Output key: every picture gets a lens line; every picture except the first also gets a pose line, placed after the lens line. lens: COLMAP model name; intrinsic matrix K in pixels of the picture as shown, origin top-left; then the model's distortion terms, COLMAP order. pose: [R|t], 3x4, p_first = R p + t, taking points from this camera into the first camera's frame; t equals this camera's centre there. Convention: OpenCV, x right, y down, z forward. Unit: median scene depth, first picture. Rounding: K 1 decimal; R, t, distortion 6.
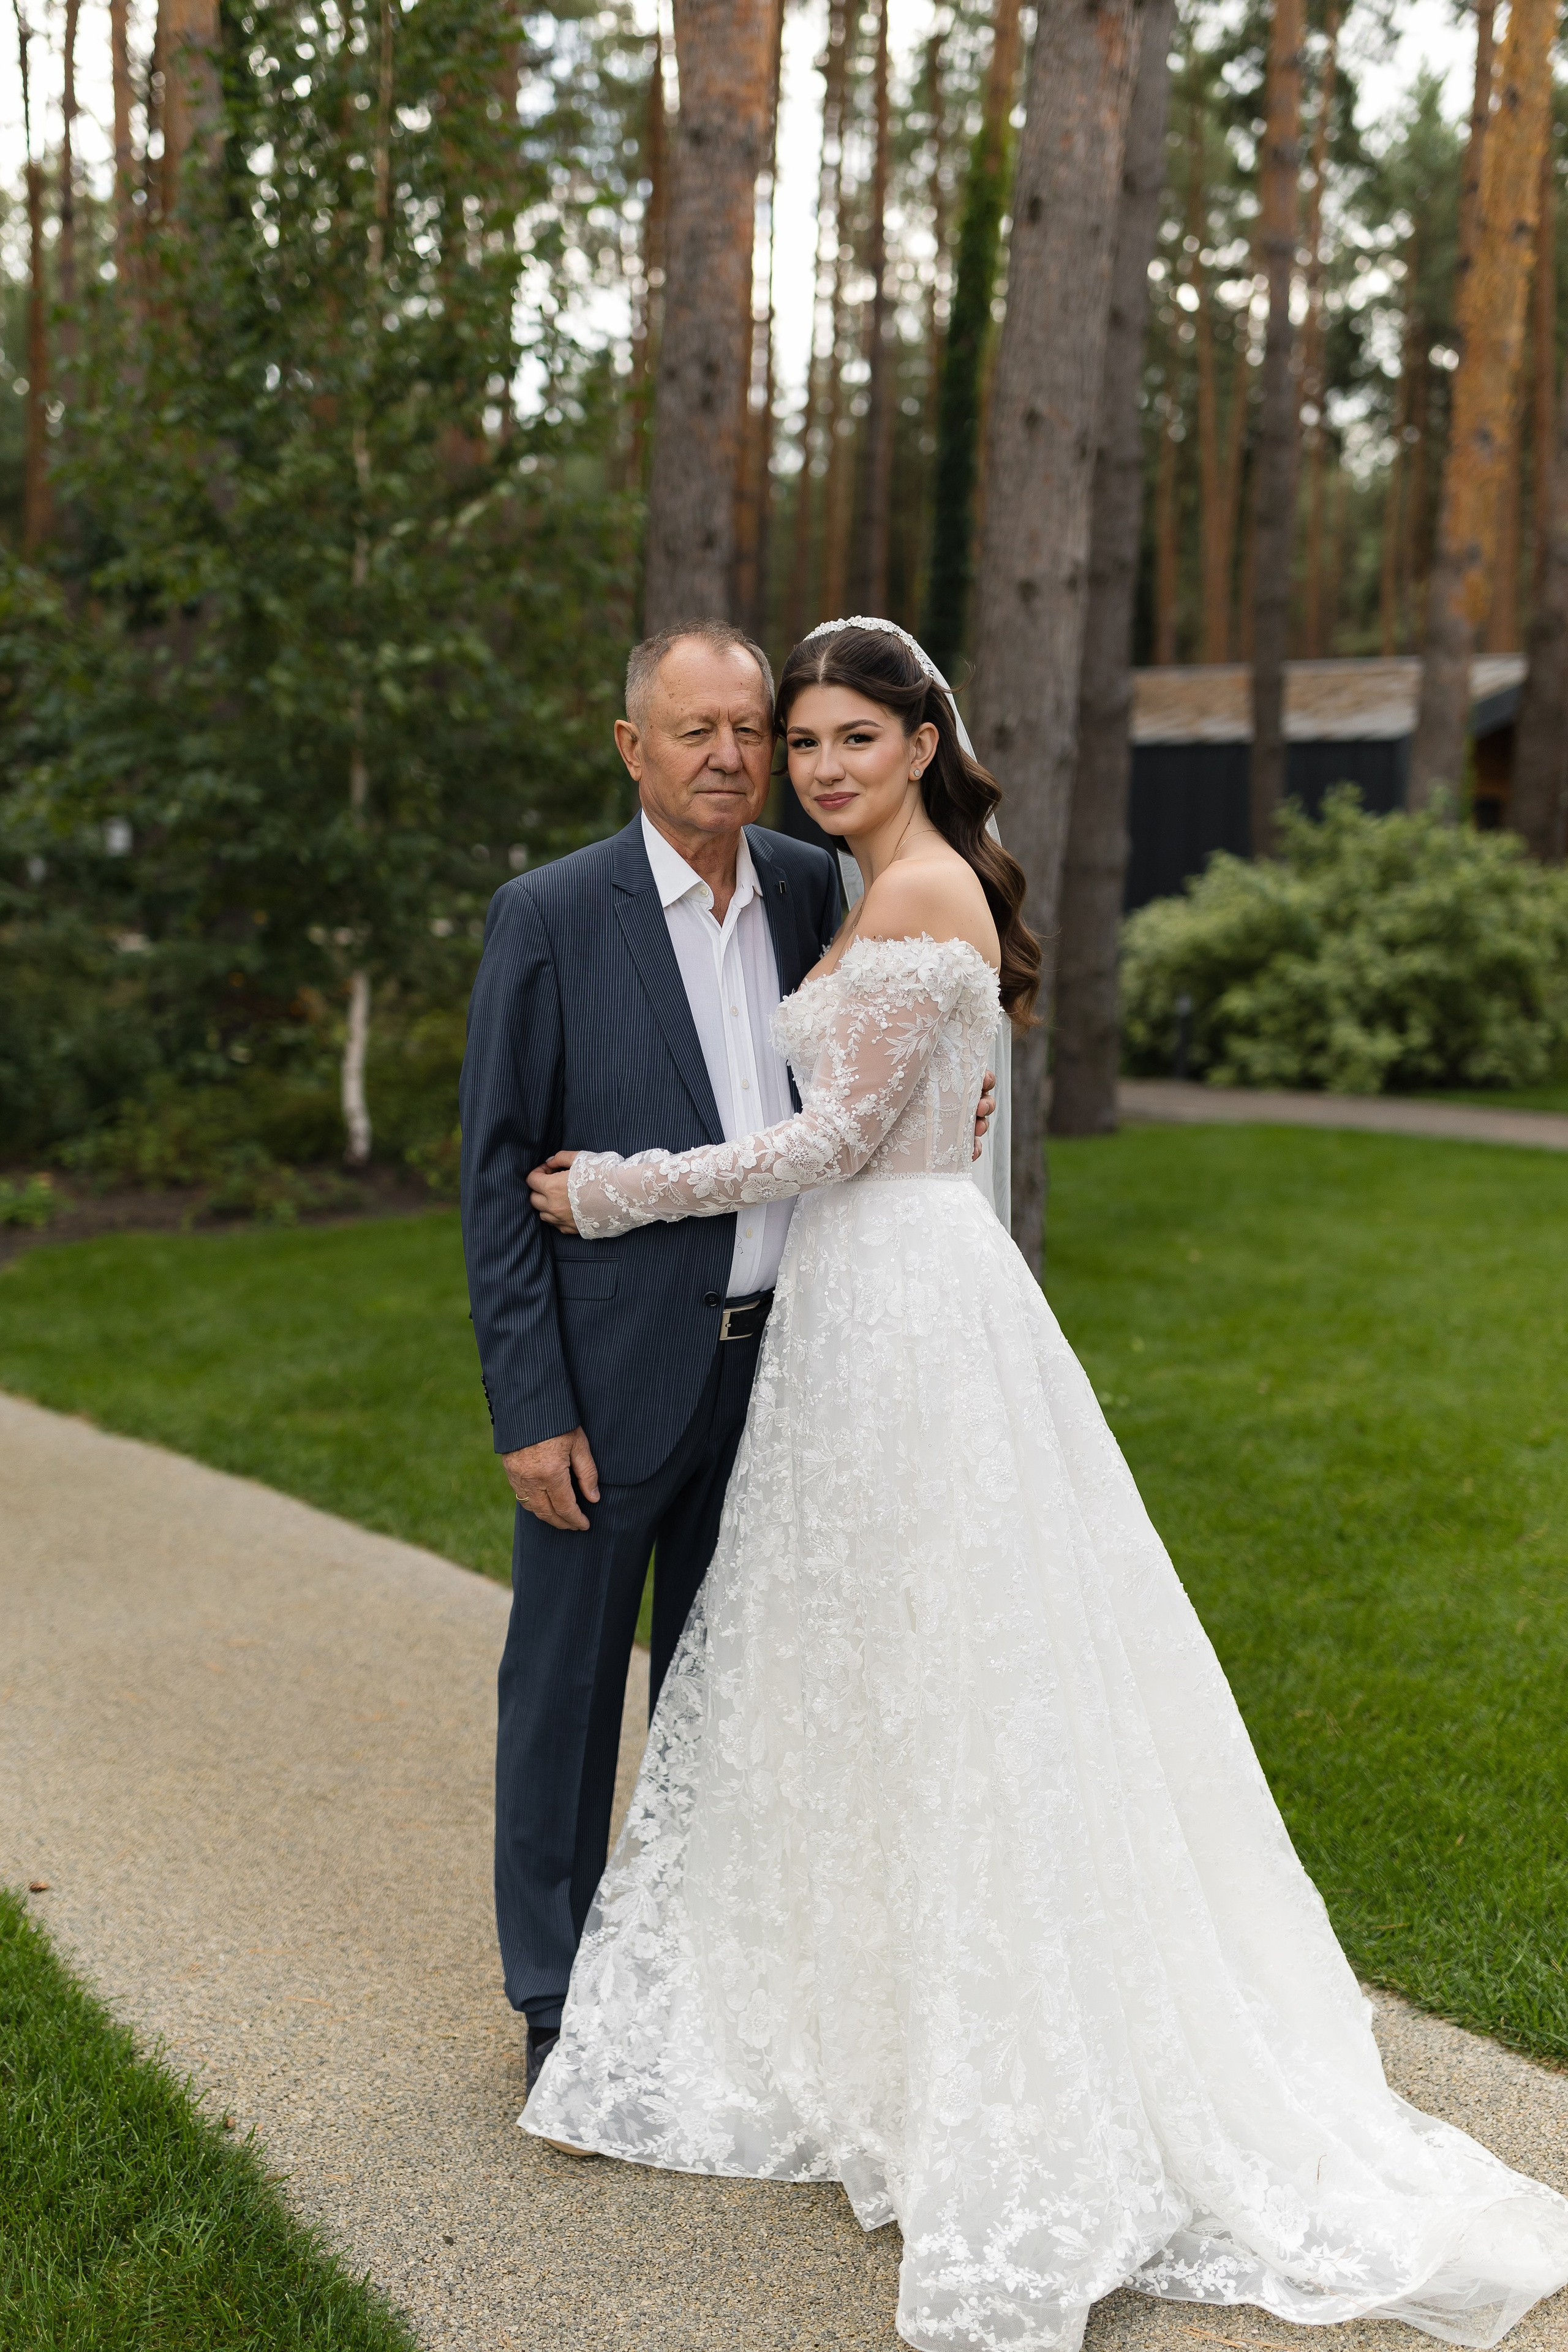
lens RADIAL K [[2332.9, 0, 729.3], [0, 2332.9, 1132.4], [0, 0, 1]] dist [0.007960, 0.000000]
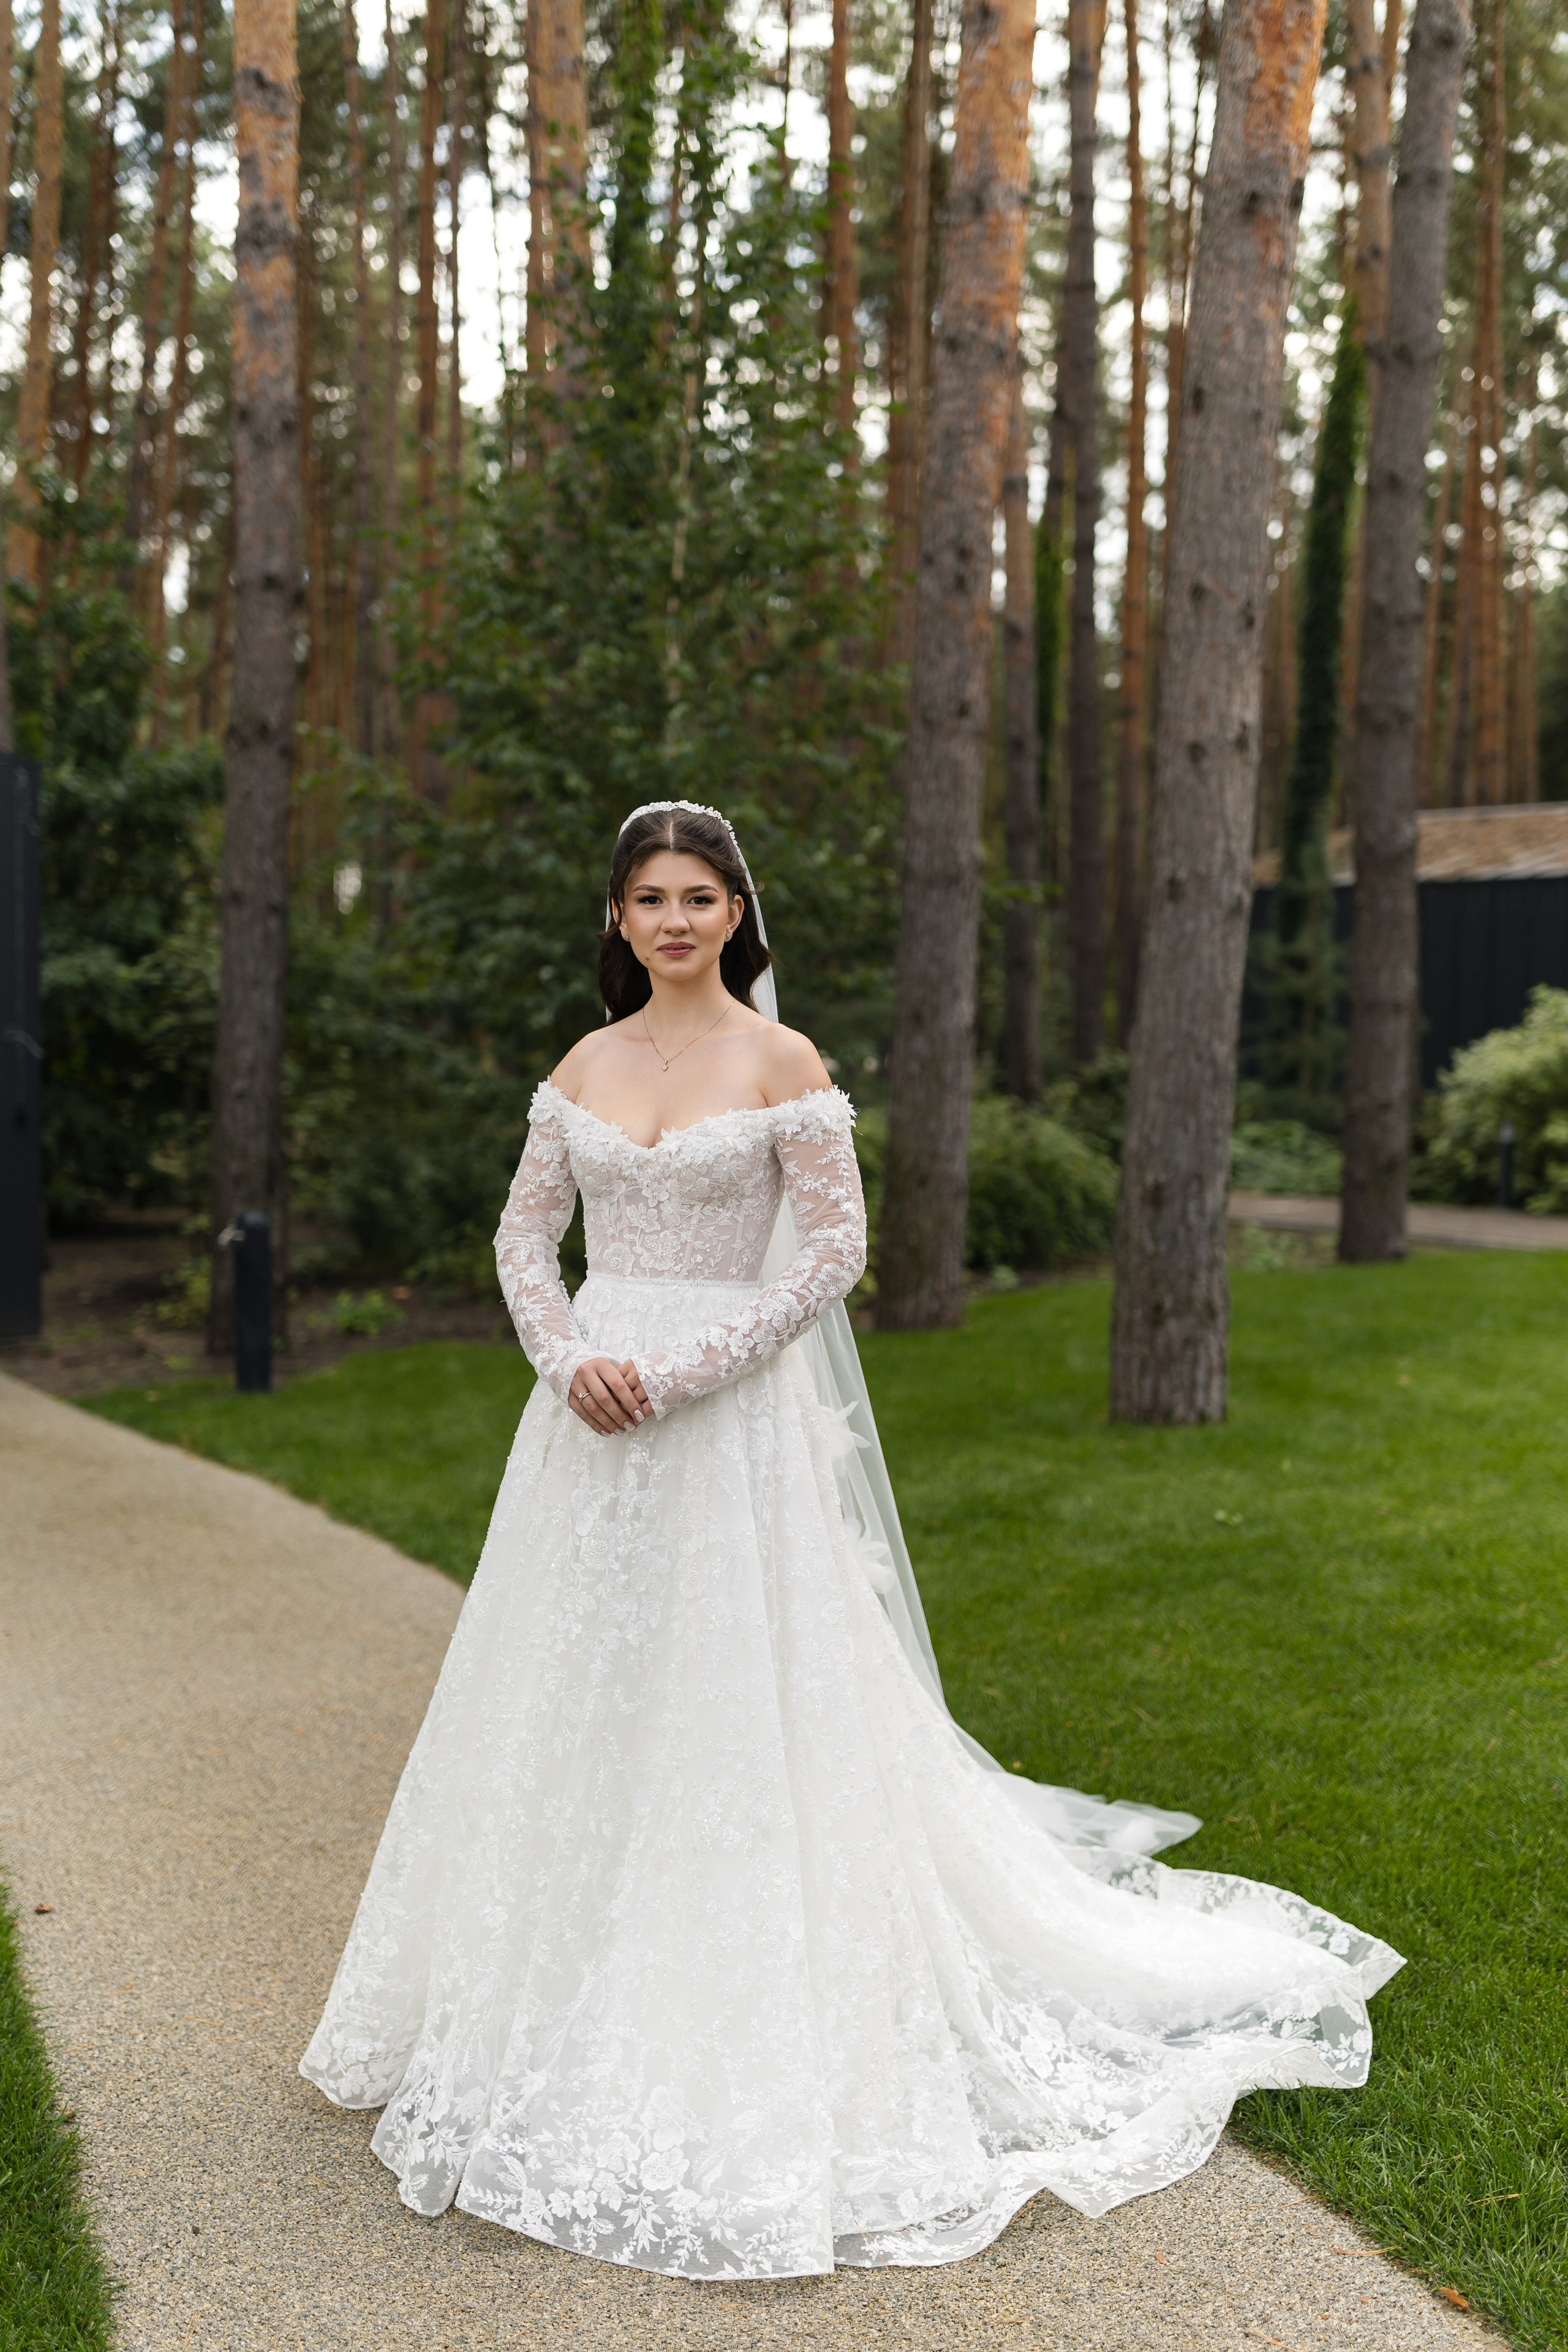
lens RADIAL K [[2202.1, 0, 801.0], [0, 2202.1, 1158.3], [0, 0, 1]] dist [0.006024, 0.000000]
pose [[0.984946, 0.001133, -0.172861, 0.124416], [-0.008328, 0.999128, -0.040907, -0.003985], [0.172663, 0.041731, 0.984096, -0.013769]]
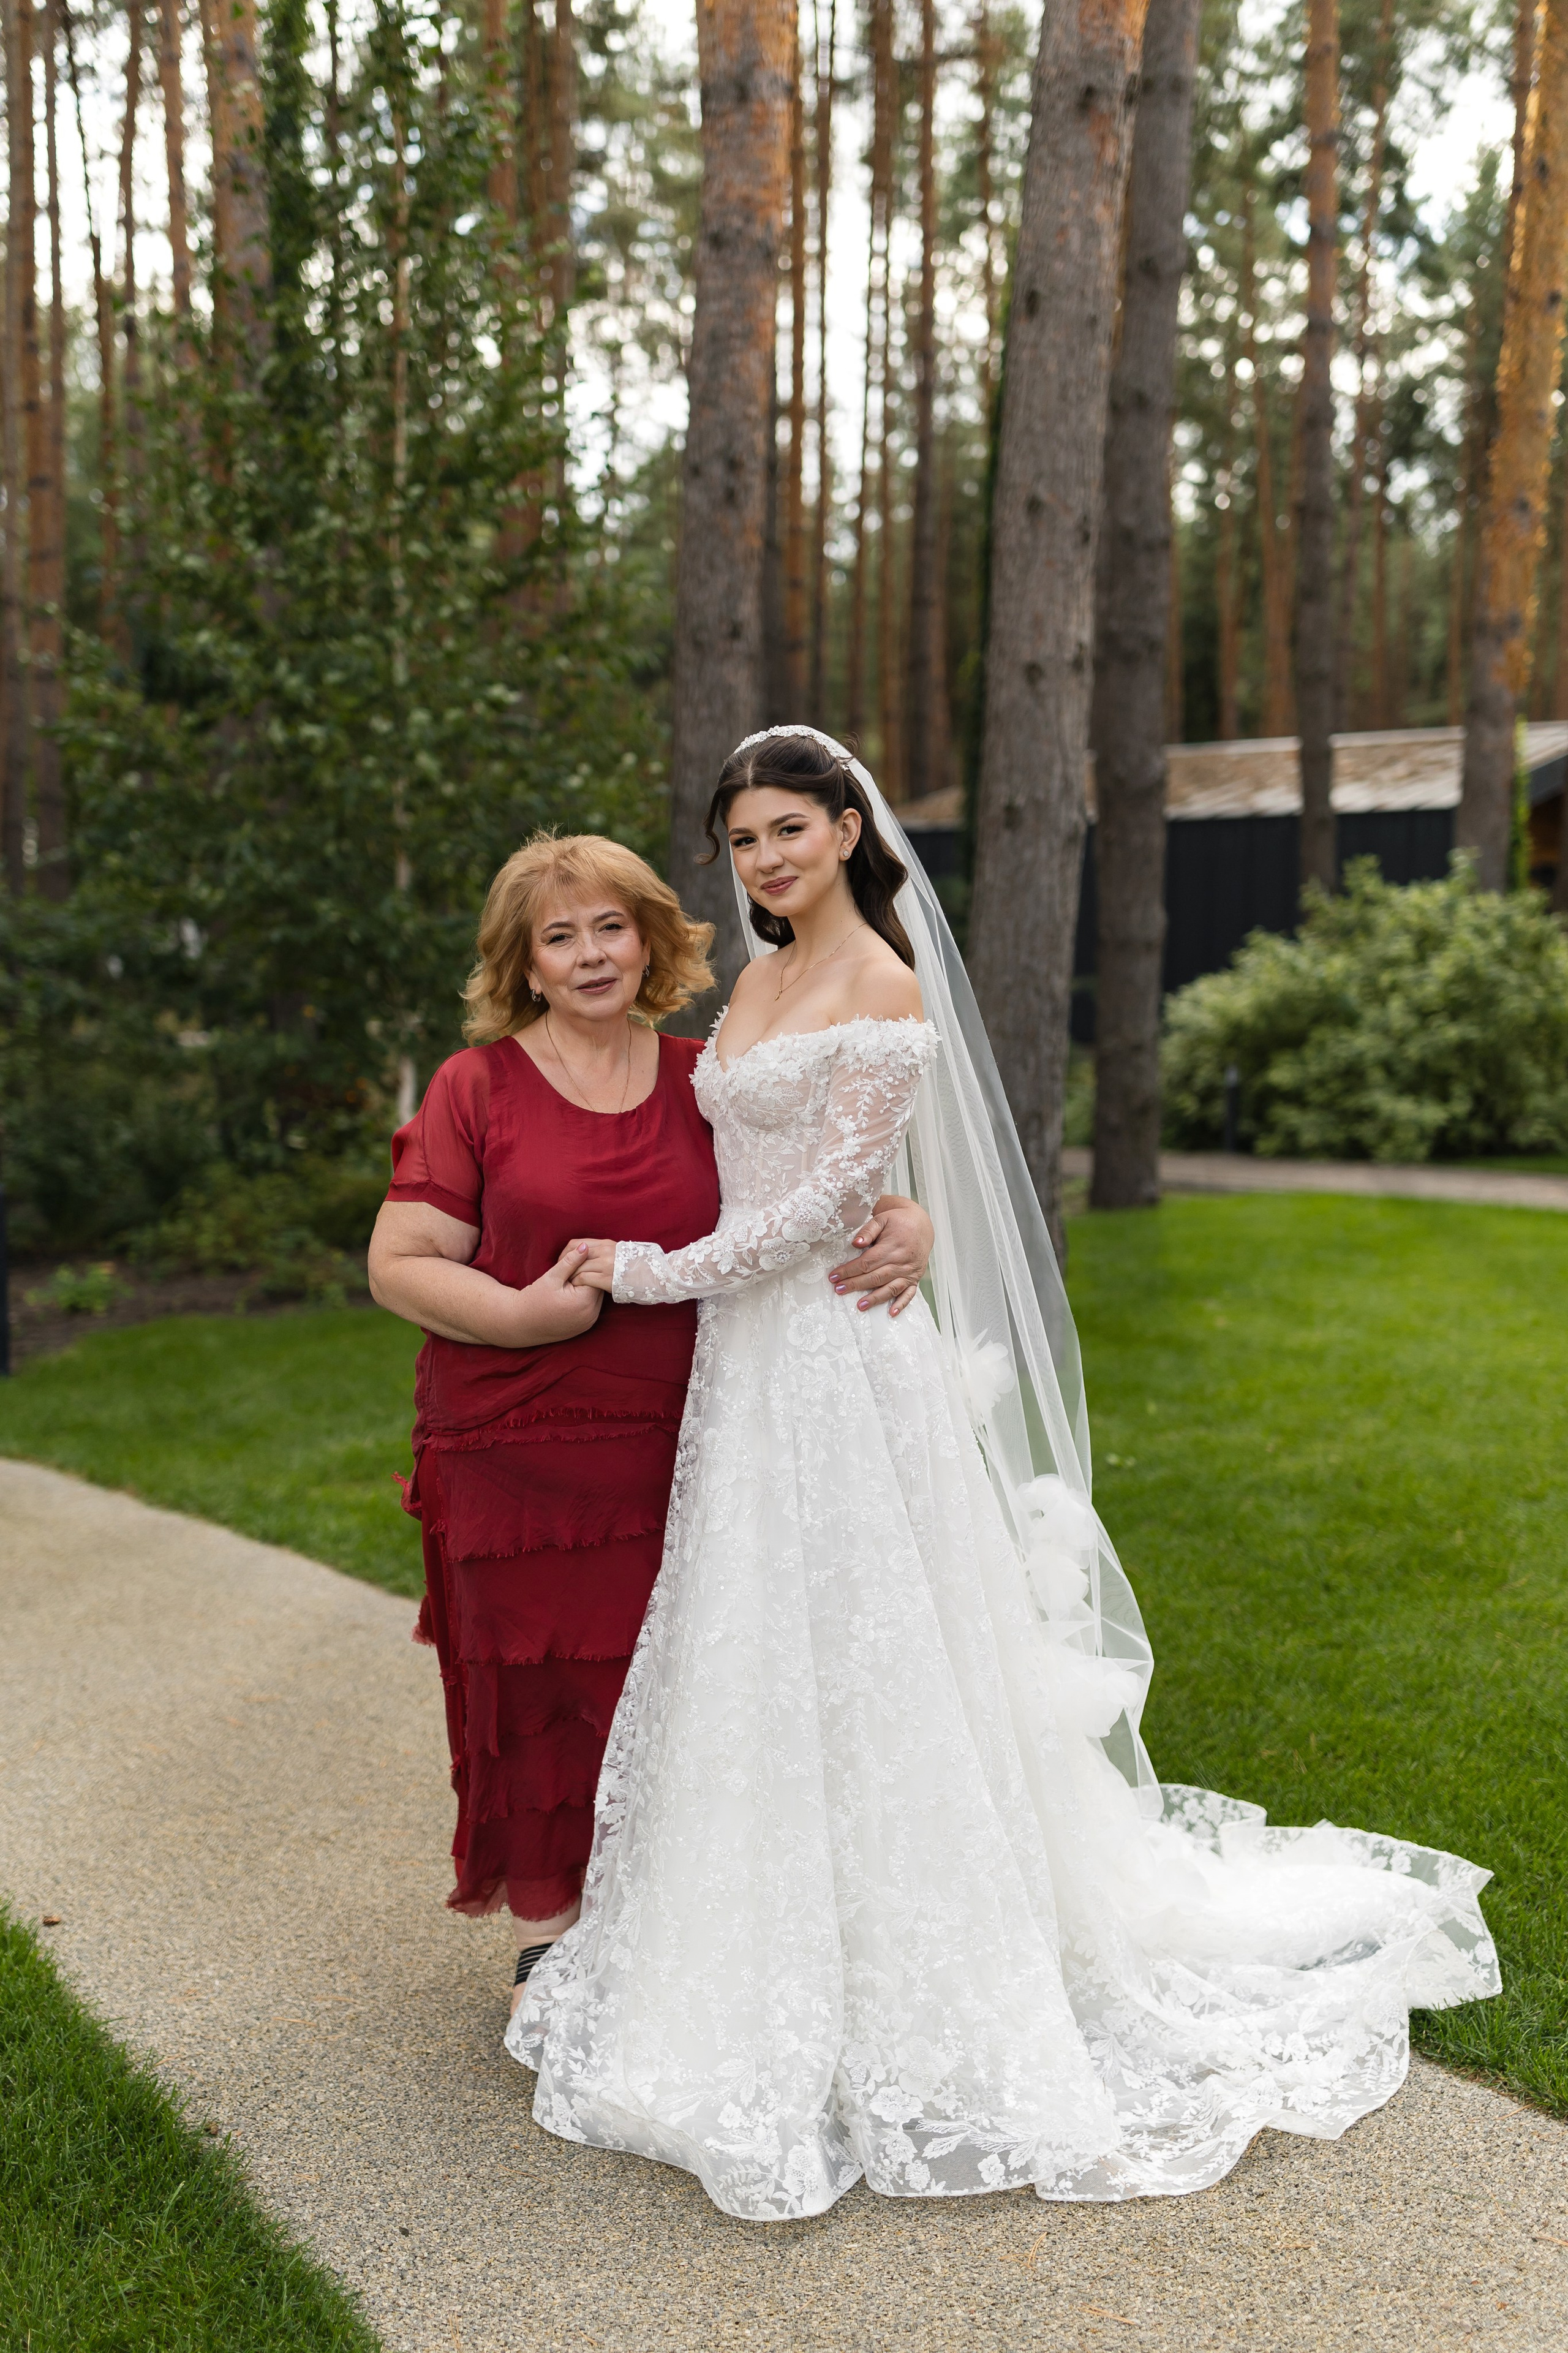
lens RADIAL K [[2333.7, 0, 719.5], [0, 2333.7, 1170.4], [0, 0, 1]] dist [0.007960, 0.000000]
pose [[0.999119, -0.017745, -0.038019, 0.025321], [0.017003, 0.999661, -0.019737, 0.004033], [0.038356, 0.019073, 0.999082, -0.025649]]
